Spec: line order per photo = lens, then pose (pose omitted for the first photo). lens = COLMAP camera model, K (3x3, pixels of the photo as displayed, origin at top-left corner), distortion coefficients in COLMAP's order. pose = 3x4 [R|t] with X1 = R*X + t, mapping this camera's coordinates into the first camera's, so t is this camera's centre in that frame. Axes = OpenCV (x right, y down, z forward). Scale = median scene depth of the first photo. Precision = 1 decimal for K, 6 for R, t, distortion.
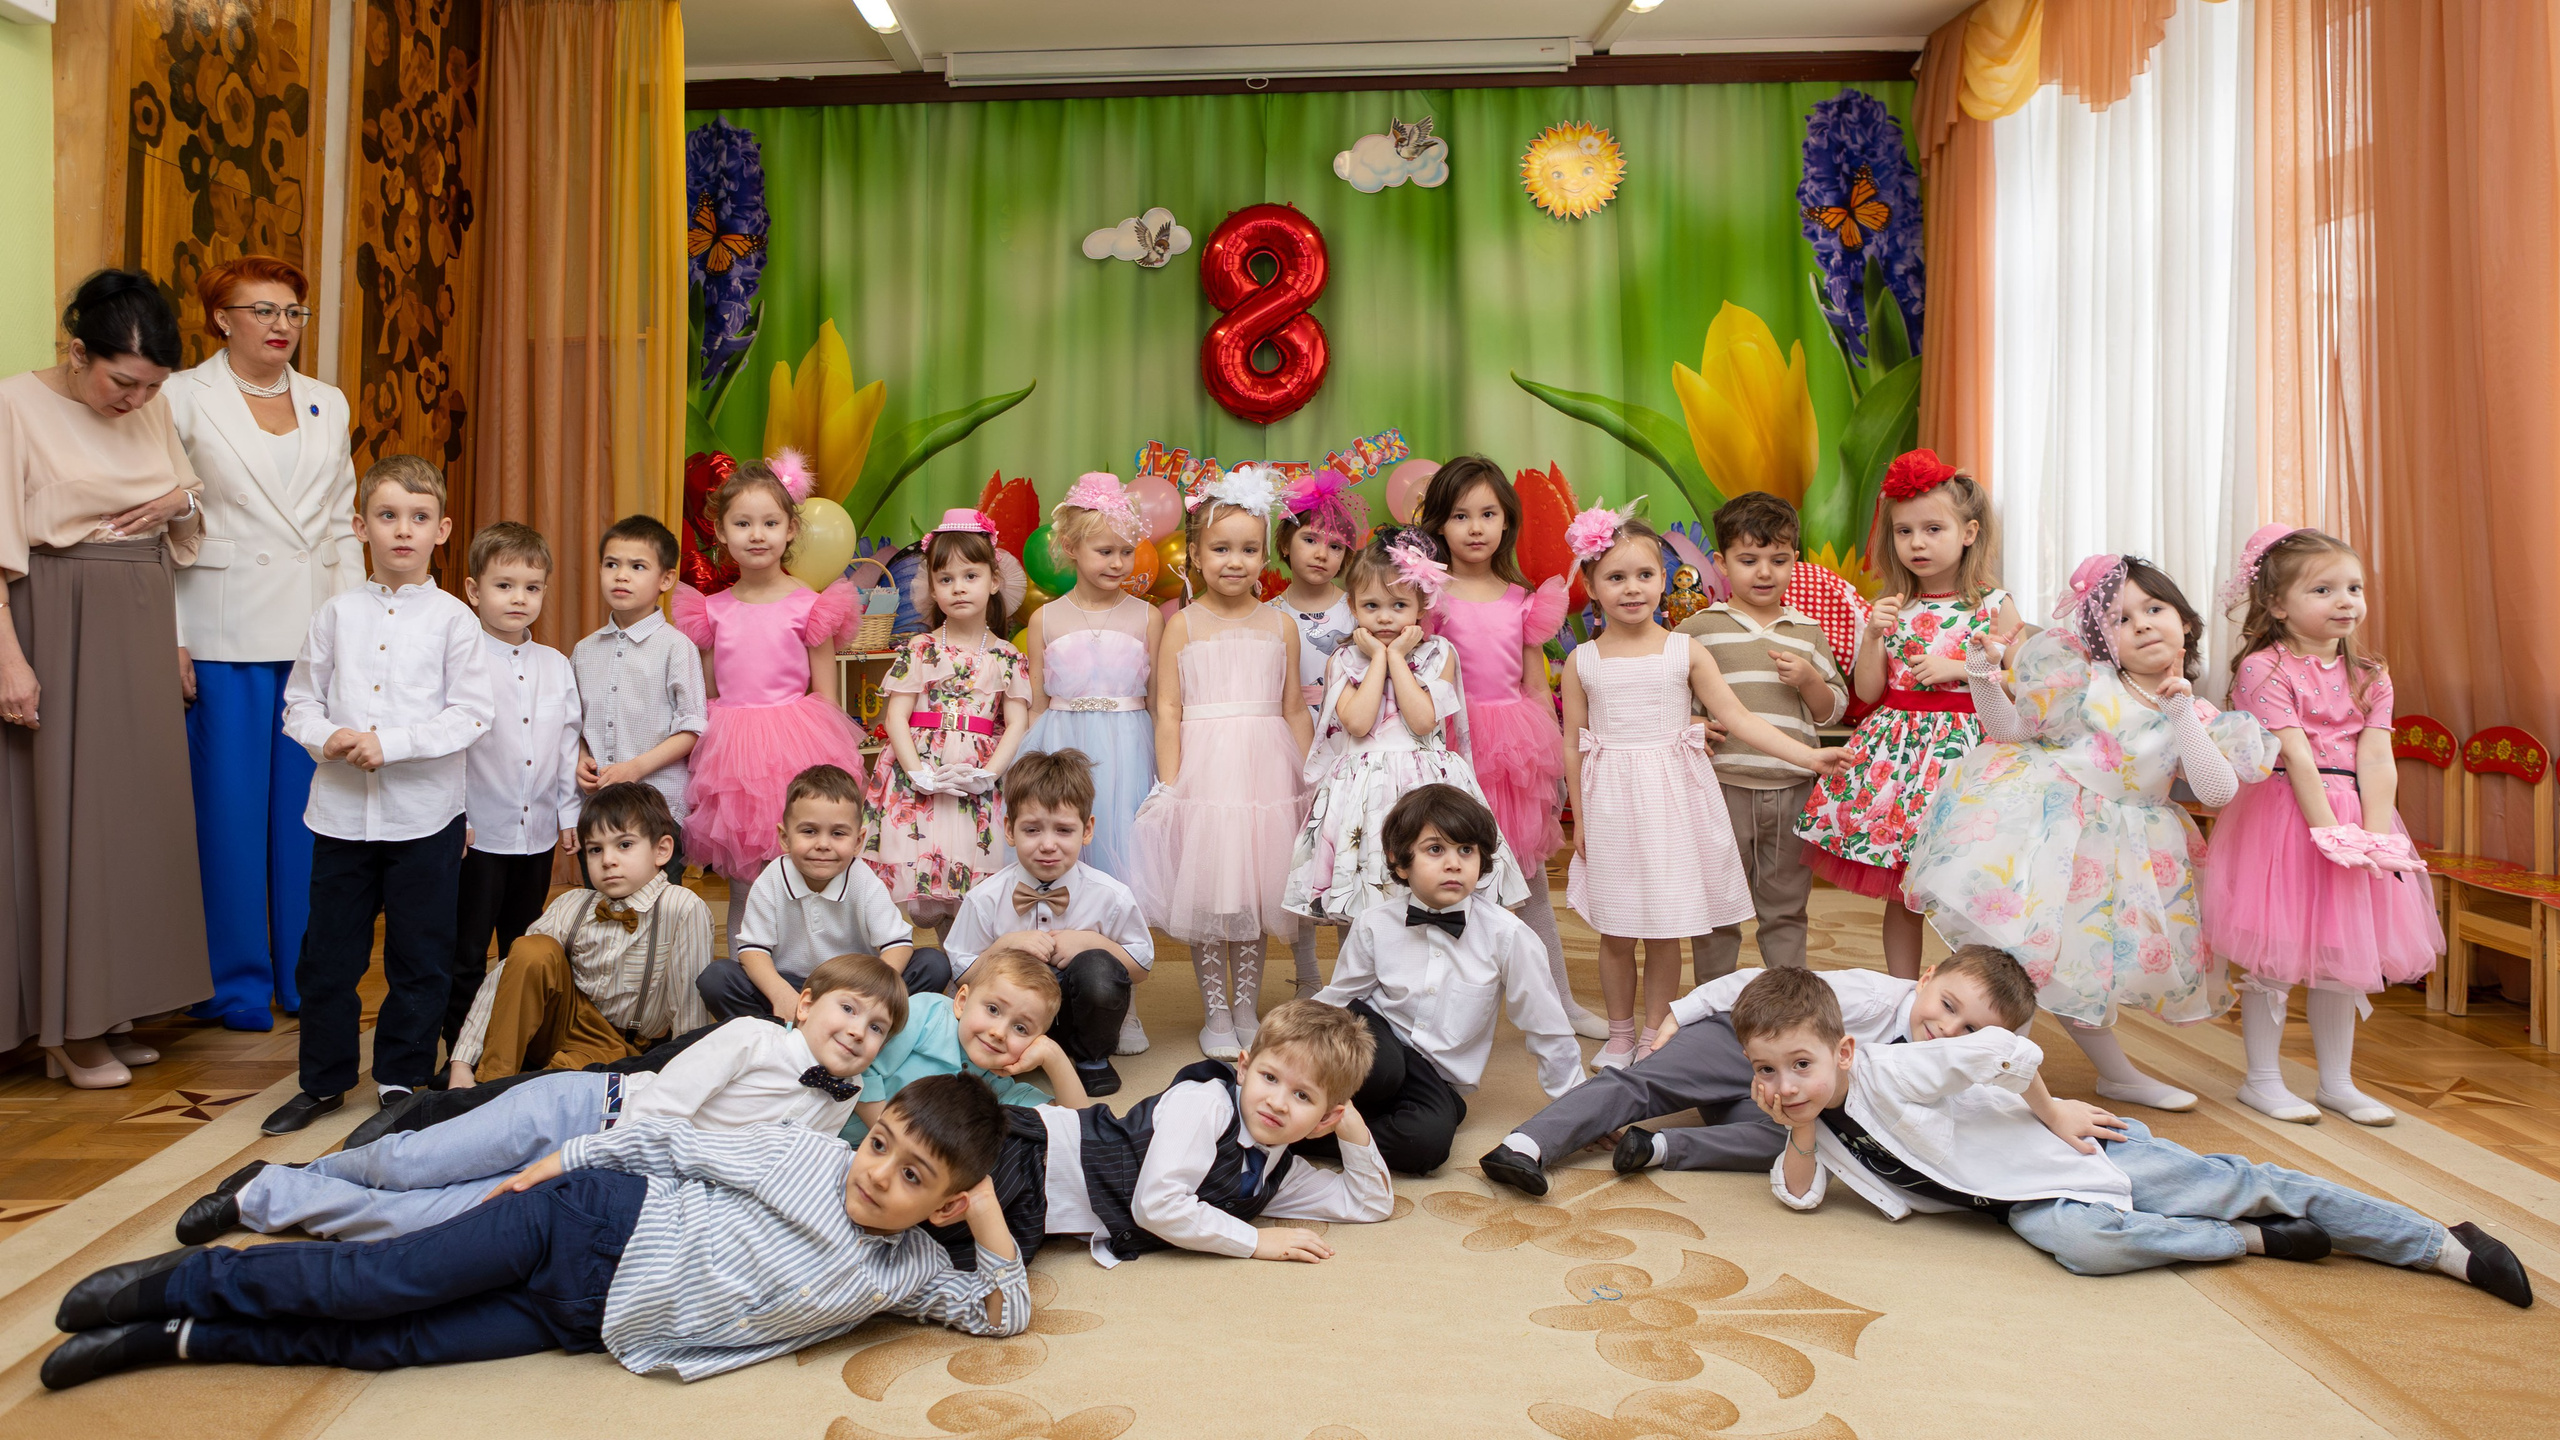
lens RADIAL K [[1759.4, 0, 1127.4], [0, 1759.4, 574.4], [0, 0, 1]] dist [-0.018035, 0.006536]
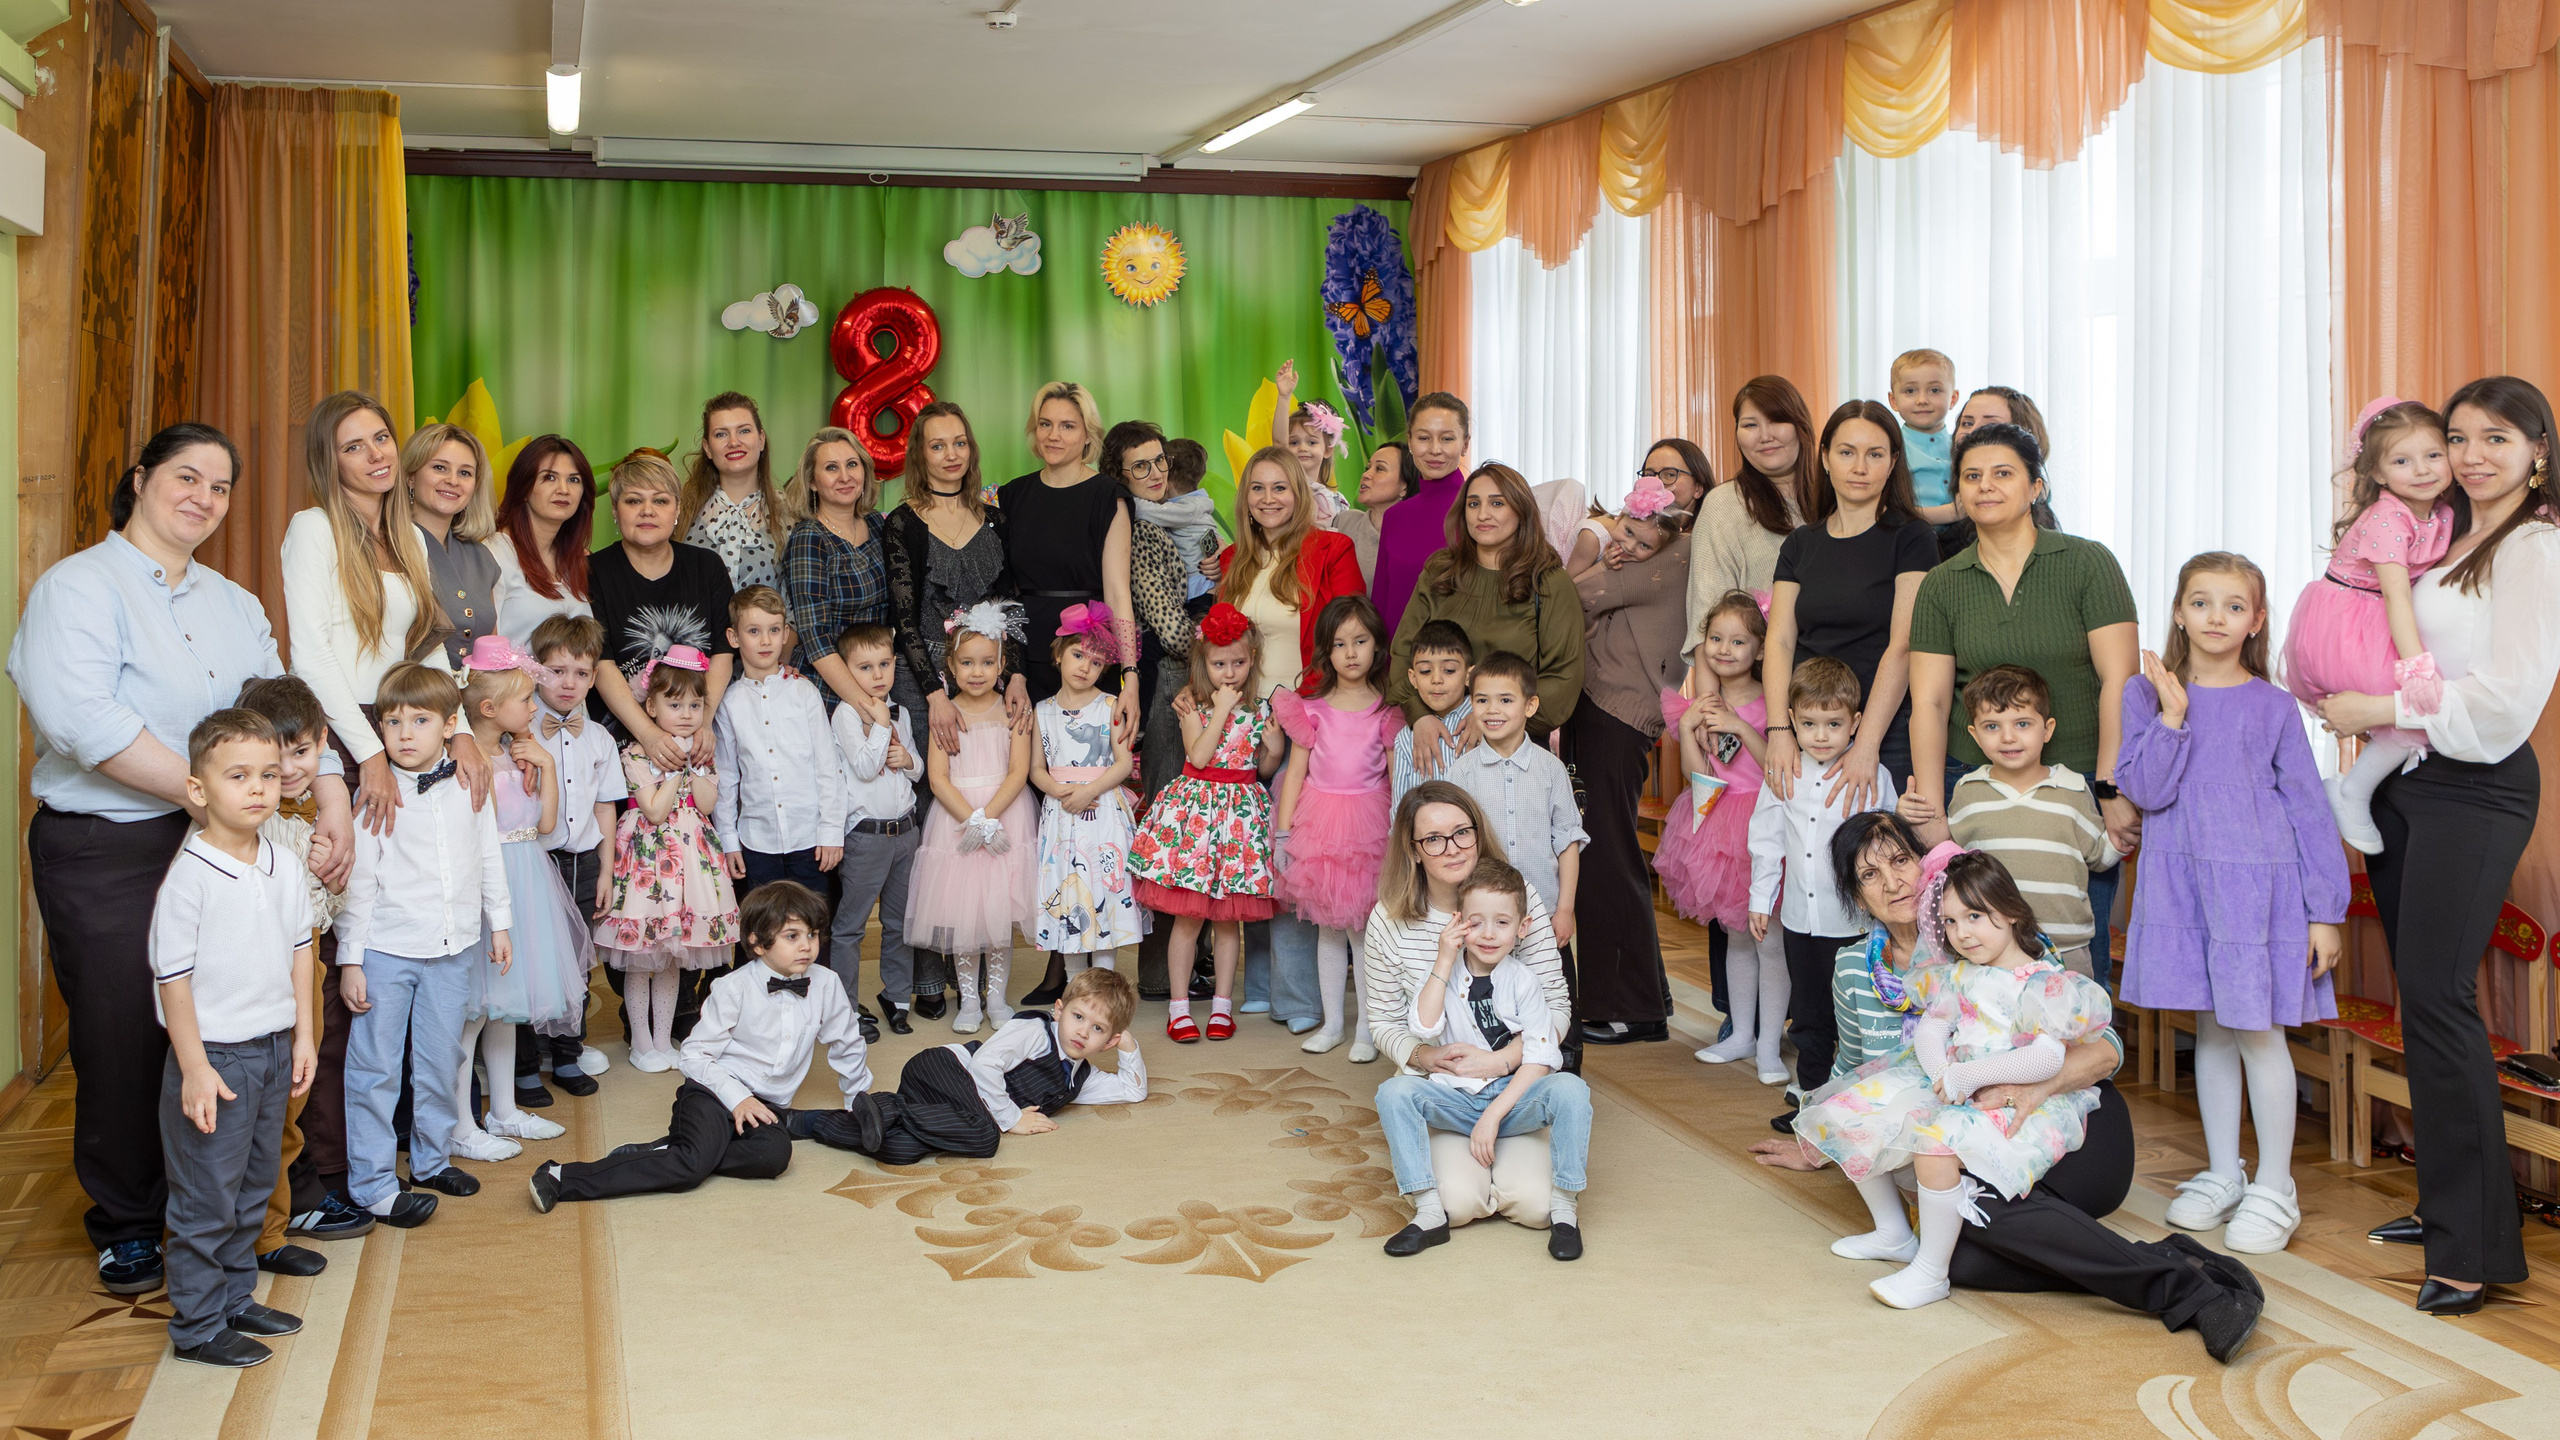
lens RADIAL K [[2025.5, 0, 1108.8], [0, 2025.5, 482.5], [0, 0, 1]] dist [0.008887, -0.004380]
pose [[0.955202, 0.003745, 0.295931, -0.169959], [-0.000074, 0.999923, -0.012417, -0.067698], [-0.295955, 0.011839, 0.955129, -0.287784]]
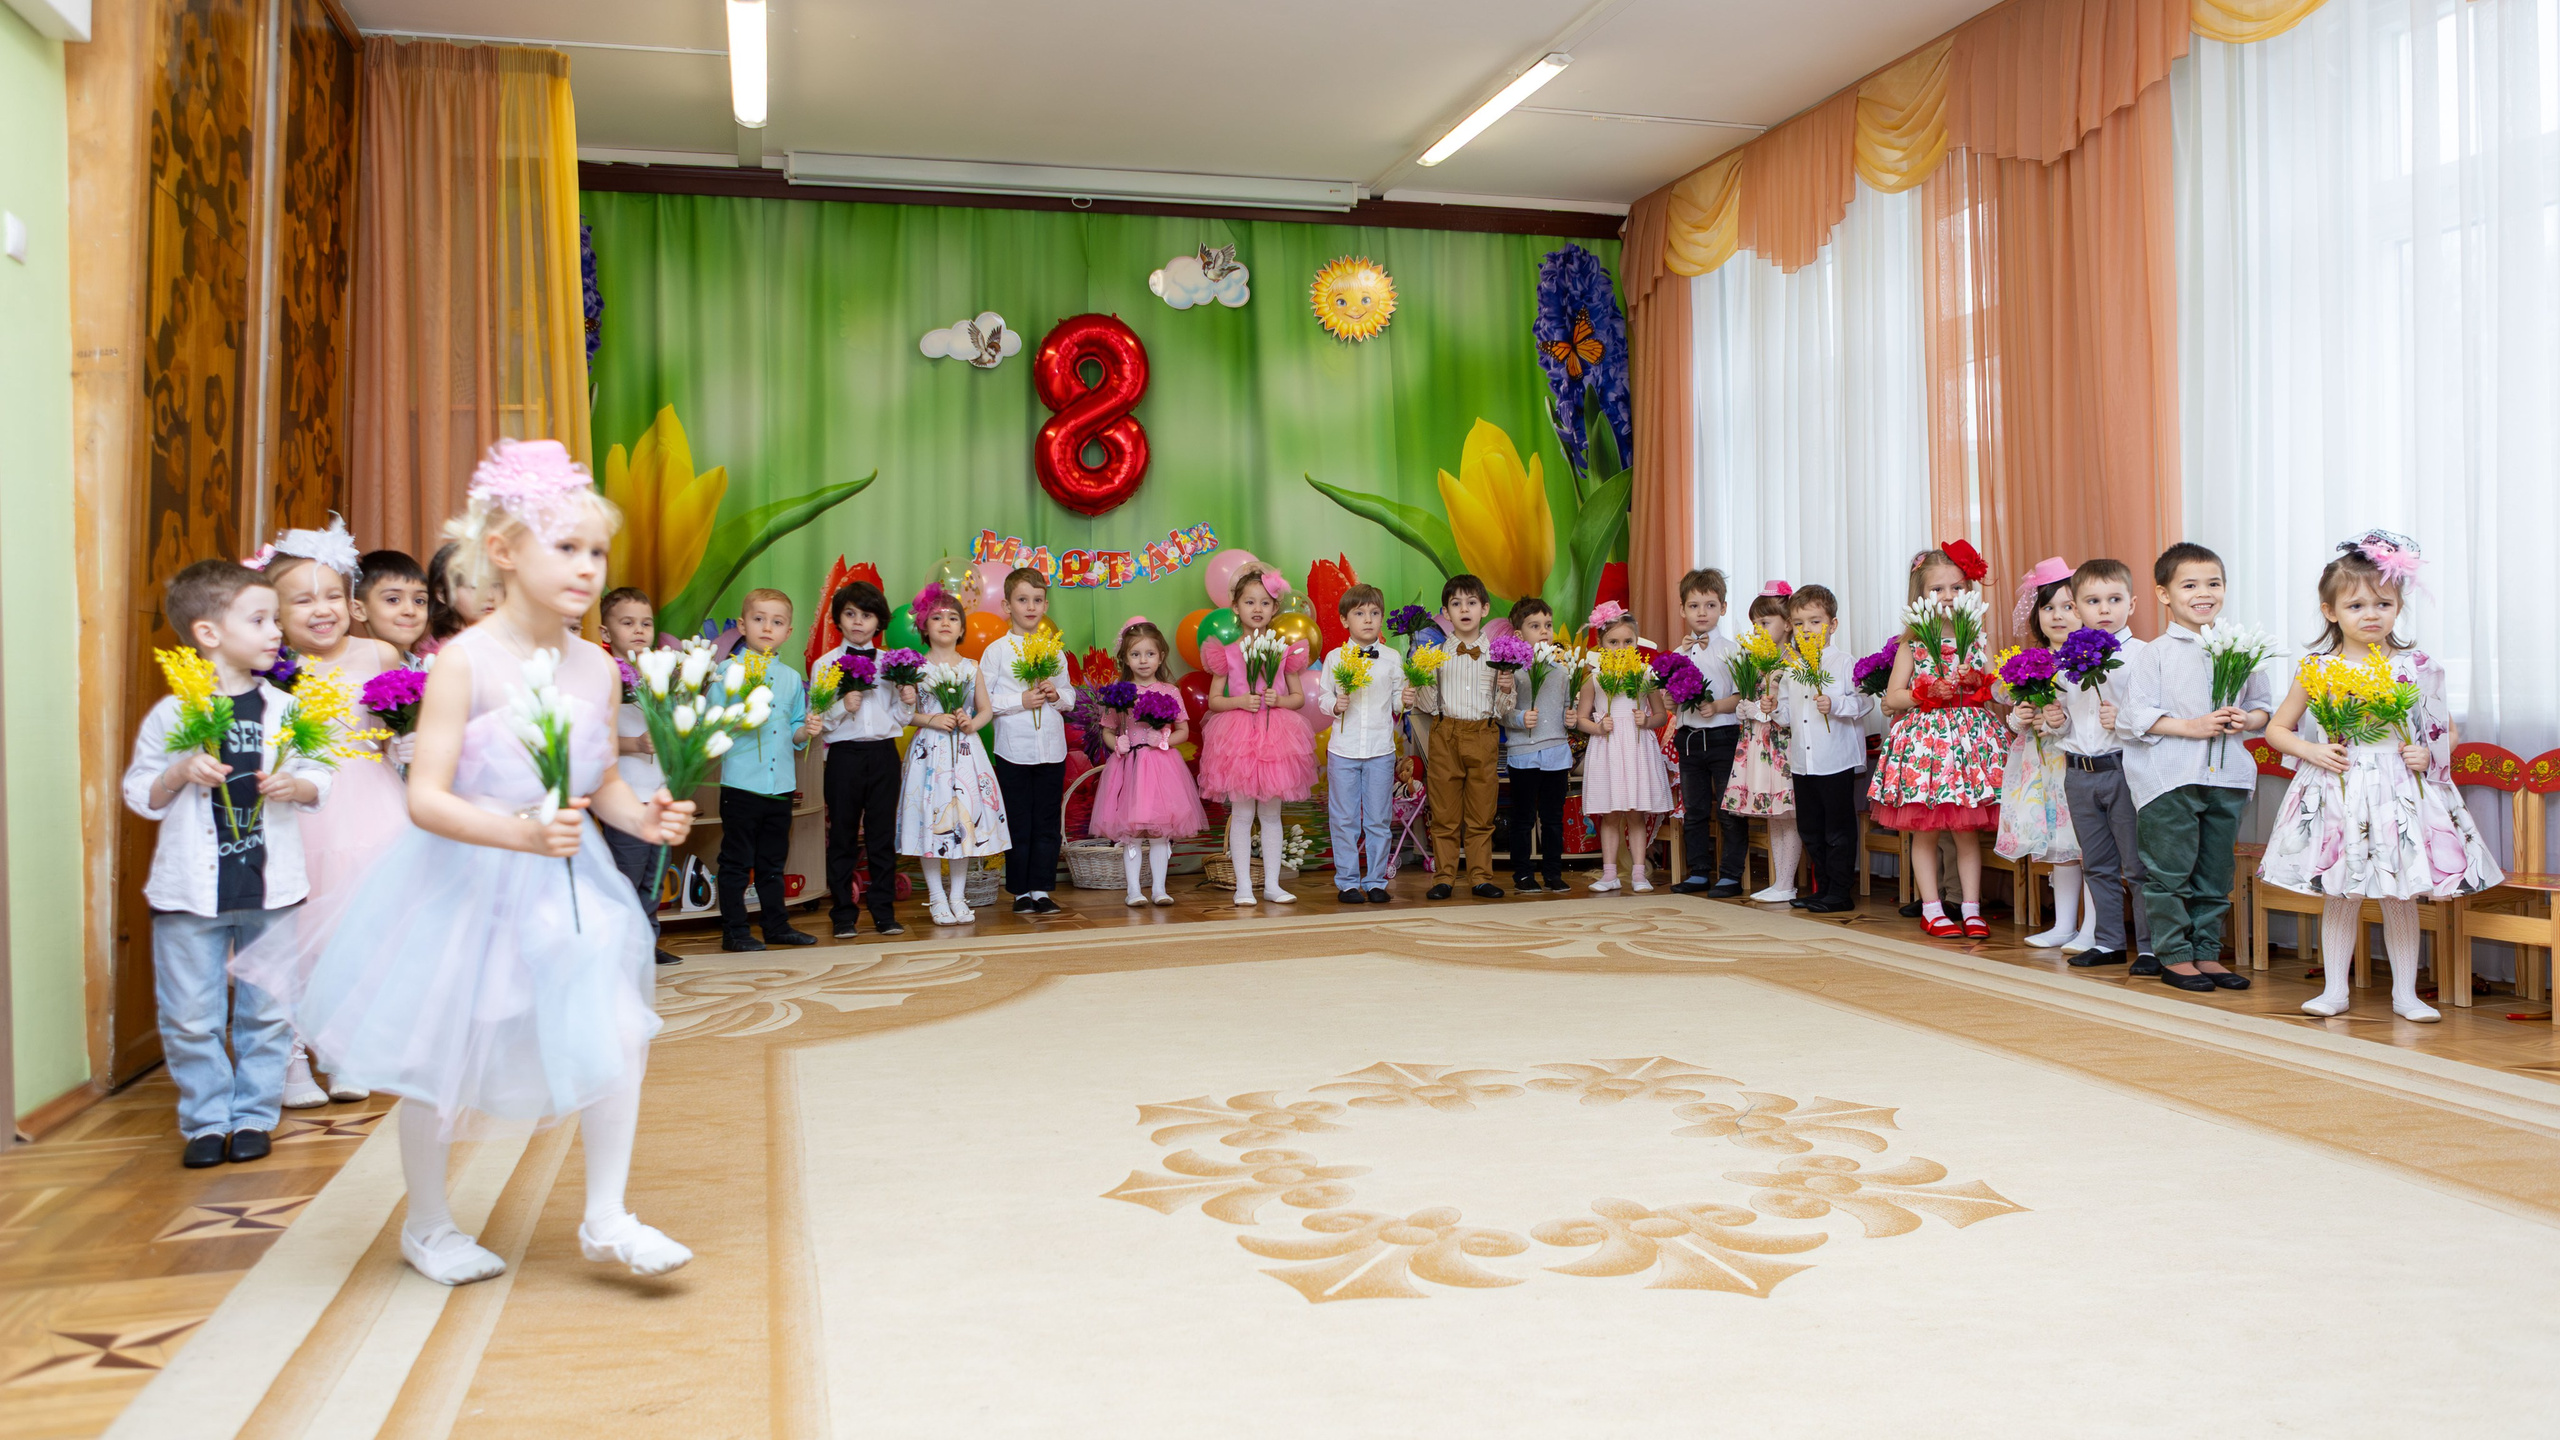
lens RADIAL K [[1731.7, 0, 1253.6], [0, 1731.7, 699.5], [0, 0, 1]] dist [-0.020261, 0.007710]
pose [[0.952874, -0.012026, 0.303127, -0.152685], [0.012668, 0.999920, -0.000152, 0.029650], [-0.303101, 0.003985, 0.952950, -0.050383]]
